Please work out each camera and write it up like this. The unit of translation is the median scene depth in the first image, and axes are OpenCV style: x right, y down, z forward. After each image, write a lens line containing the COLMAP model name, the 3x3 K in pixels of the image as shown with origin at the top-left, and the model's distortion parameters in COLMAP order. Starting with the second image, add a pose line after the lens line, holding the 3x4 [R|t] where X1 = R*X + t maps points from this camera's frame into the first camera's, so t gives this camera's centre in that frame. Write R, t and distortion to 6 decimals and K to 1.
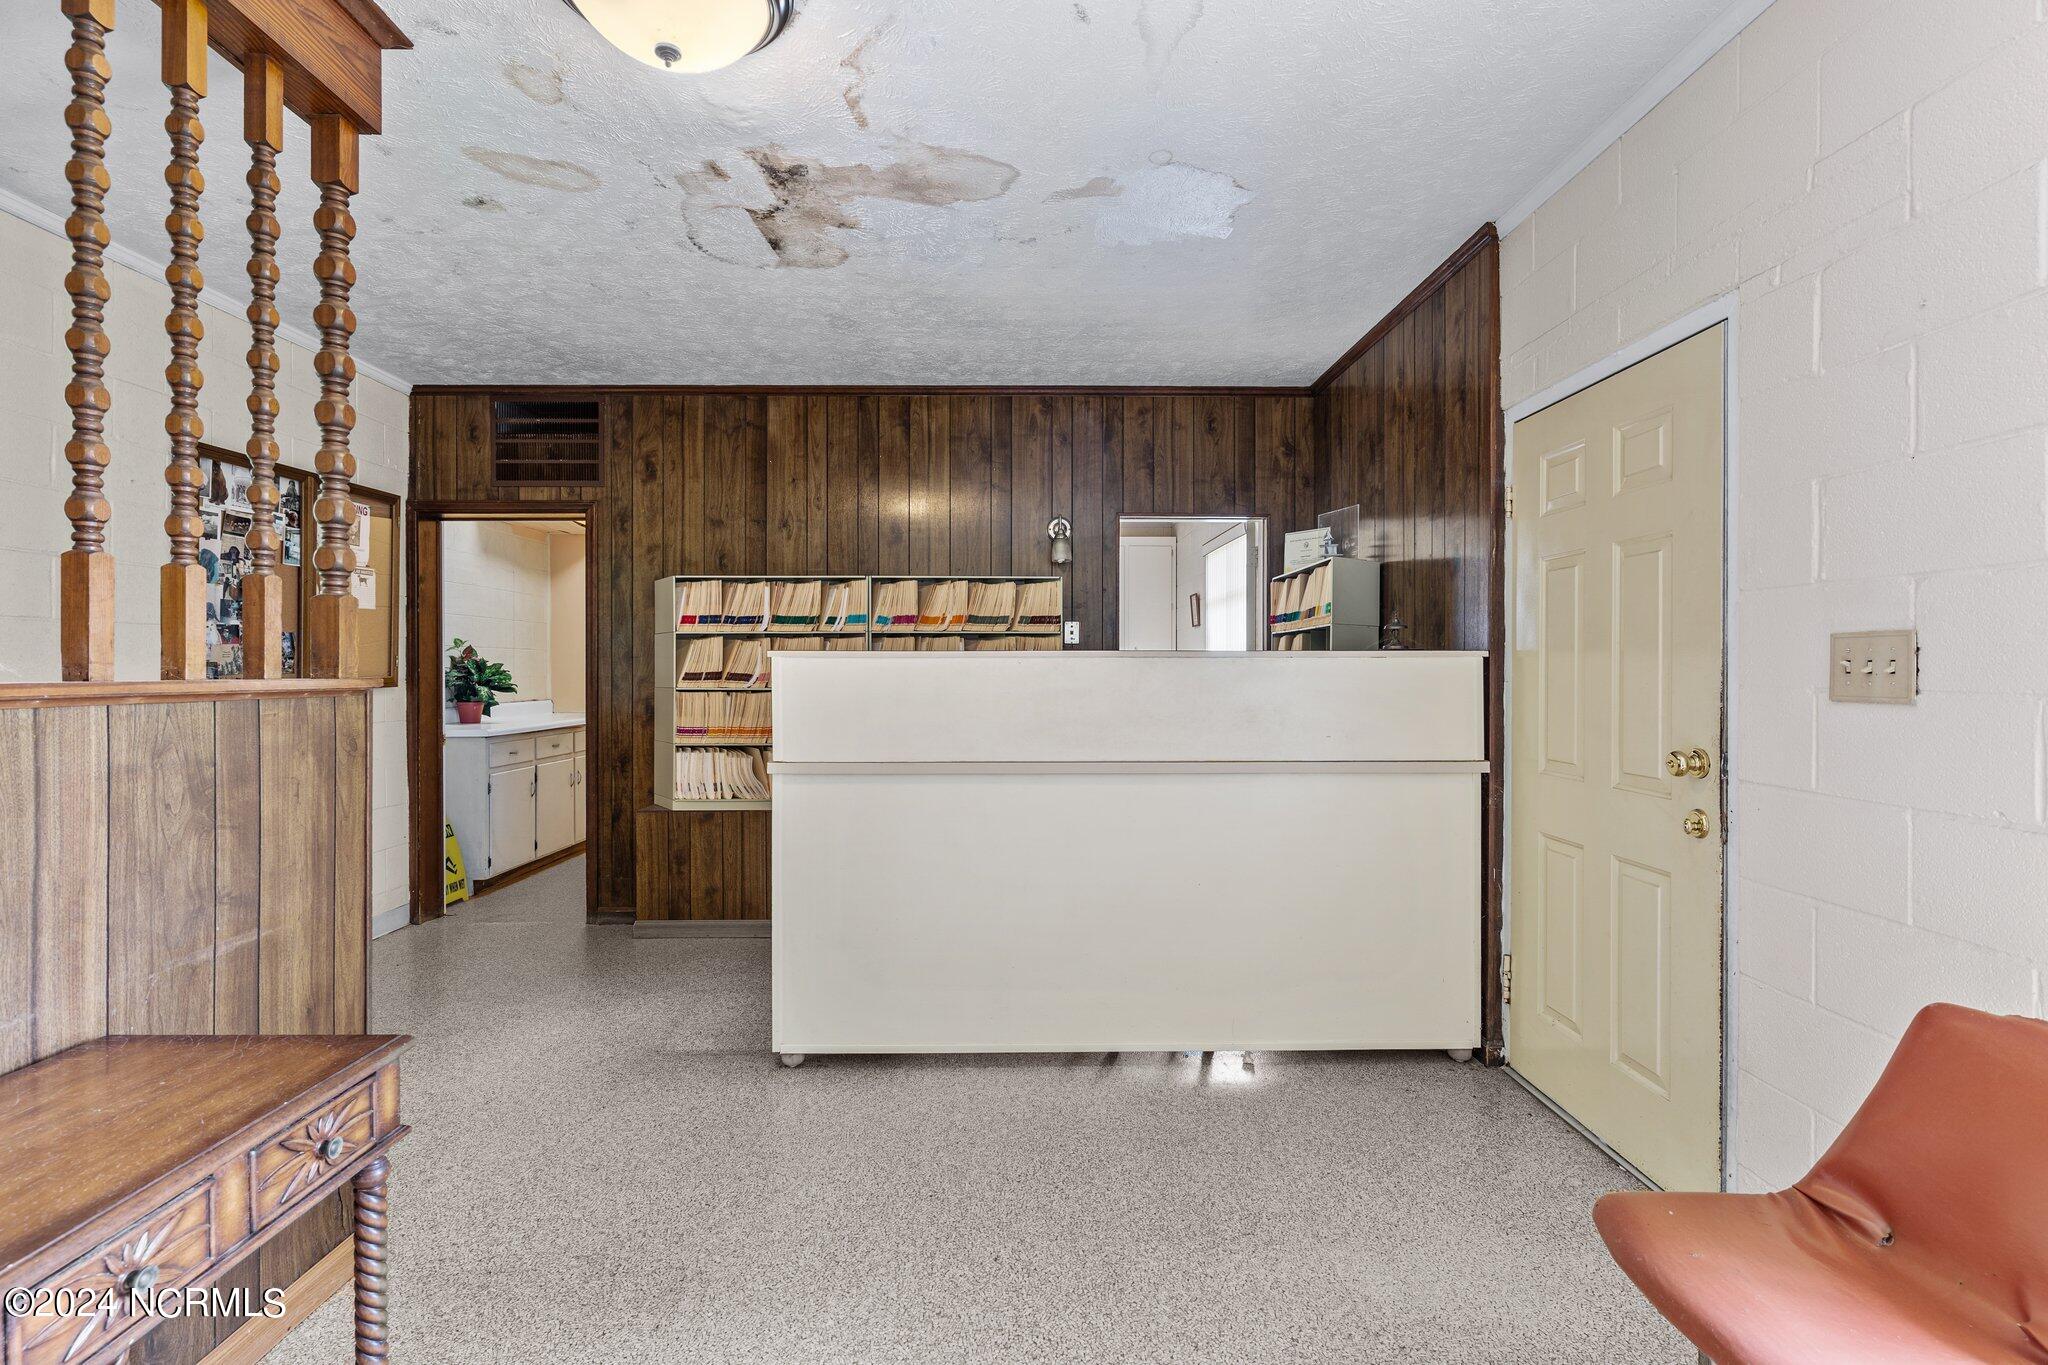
lens RADIAL K [[990.2, 0, 1023.7], [0, 990.2, 665.1], [0, 0, 1]] dist [0.005065, -0.003015]
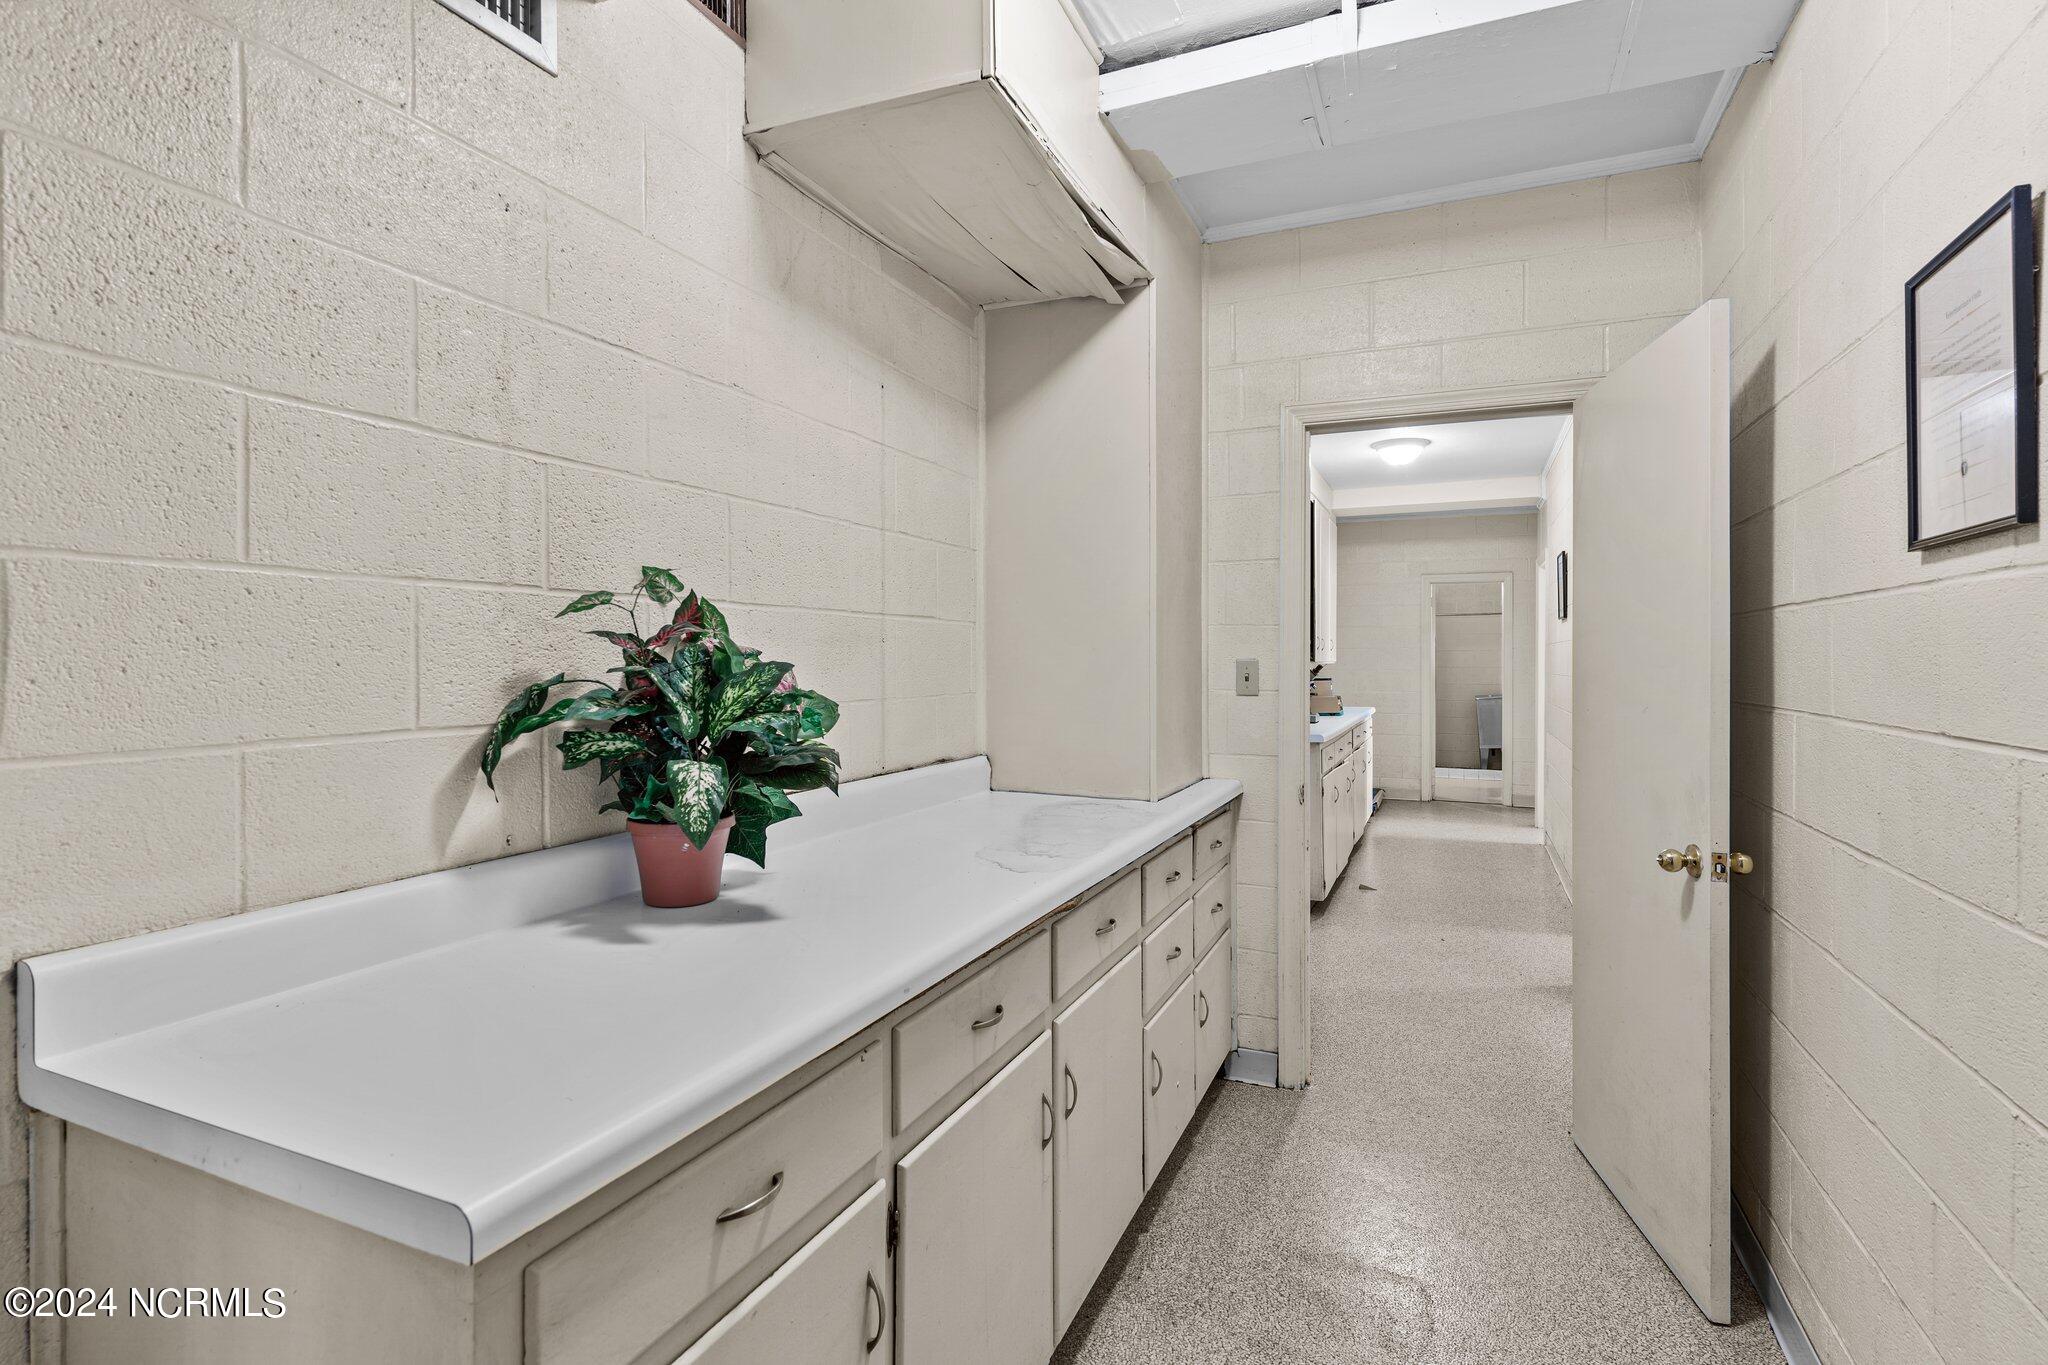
lens RADIAL K [[990.2, 0, 1031.5], [0, 990.2, 662.6], [0, 0, 1]] dist [0.005065, -0.003015]
pose [[0.915106, 0.009005, -0.403113, -0.483295], [-0.004536, 0.999917, 0.012041, -0.006014], [0.403188, -0.009190, 0.915071, 1.035478]]
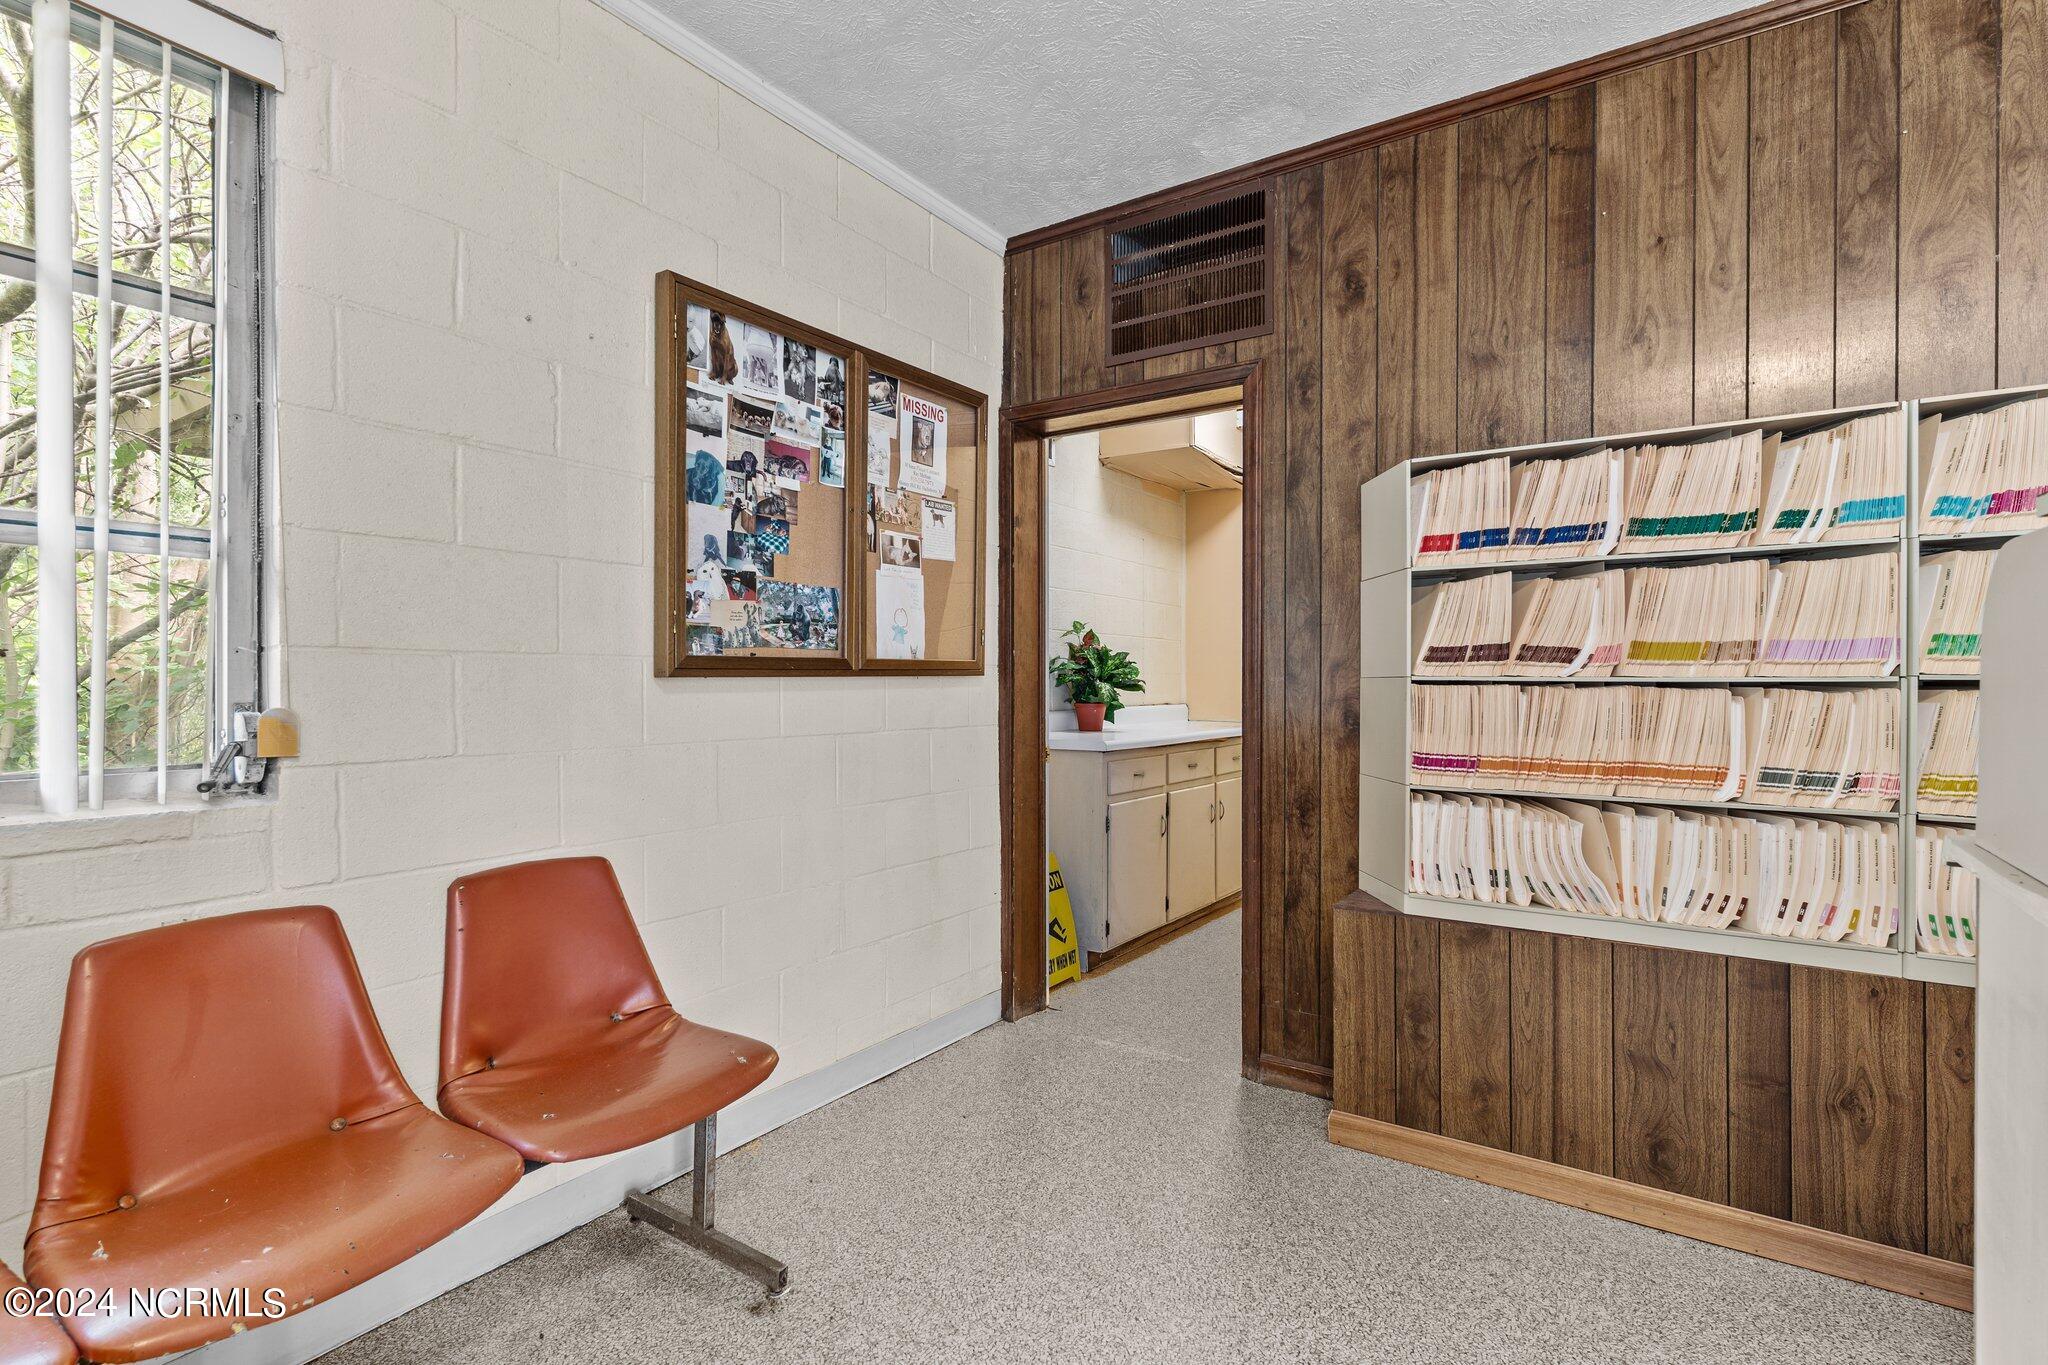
lens RADIAL K [[990.2, 0, 1029.6], [0, 990.2, 695.3], [0, 0, 1]] dist [0.005065, -0.003015]
pose [[0.825843, 0.011218, -0.563789, -0.212148], [-0.001472, 0.999842, 0.017740, 0.022654], [0.563899, -0.013820, 0.825728, 0.437745]]
